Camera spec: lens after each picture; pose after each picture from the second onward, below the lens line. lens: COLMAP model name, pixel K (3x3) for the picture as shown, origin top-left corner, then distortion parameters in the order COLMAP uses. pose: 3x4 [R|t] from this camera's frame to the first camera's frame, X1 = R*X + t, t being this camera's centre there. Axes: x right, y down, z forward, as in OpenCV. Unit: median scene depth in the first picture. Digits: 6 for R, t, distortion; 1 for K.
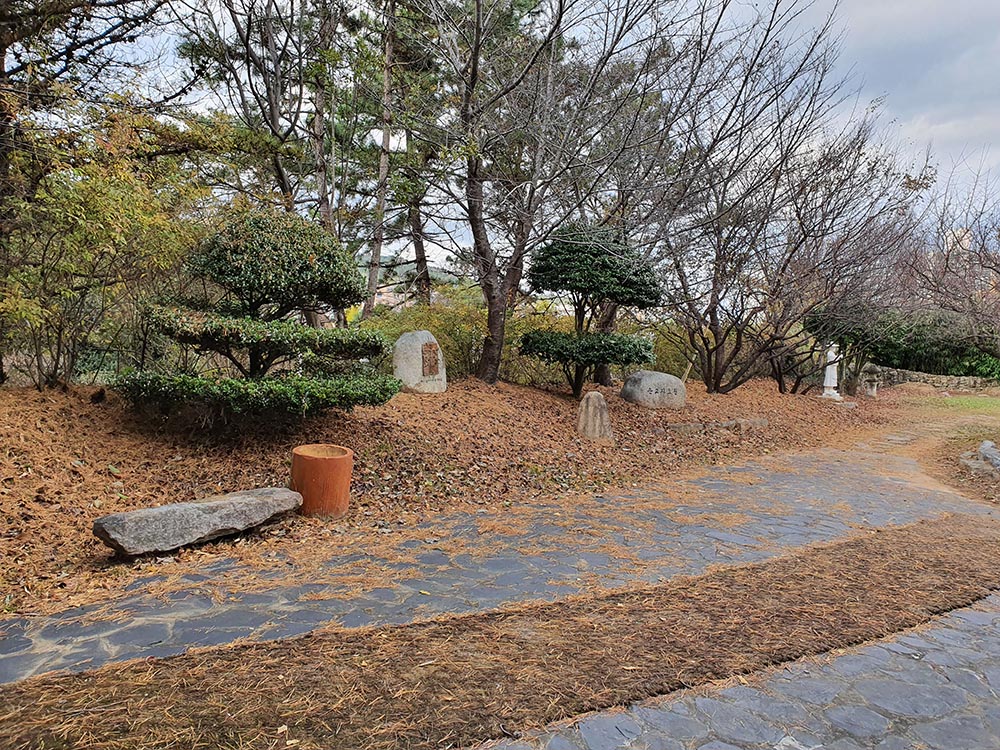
lens RADIAL K [[757.7, 0, 499.9], [0, 757.7, 374.9], [0, 0, 1]] dist [-0.002970, -0.001363]
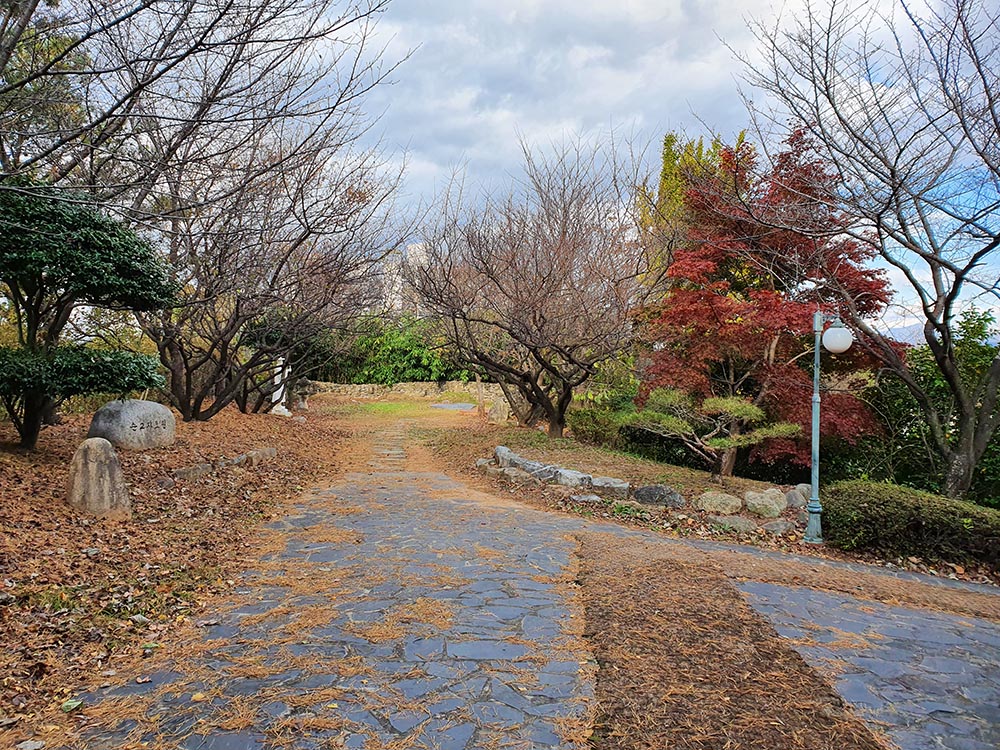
lens RADIAL K [[757.7, 0, 499.9], [0, 757.7, 374.4], [0, 0, 1]] dist [-0.002970, -0.001363]
pose [[0.702111, -0.040798, 0.710897, -0.067789], [0.055312, 0.998466, 0.002673, -0.011341], [-0.709916, 0.037445, 0.703291, 0.244055]]
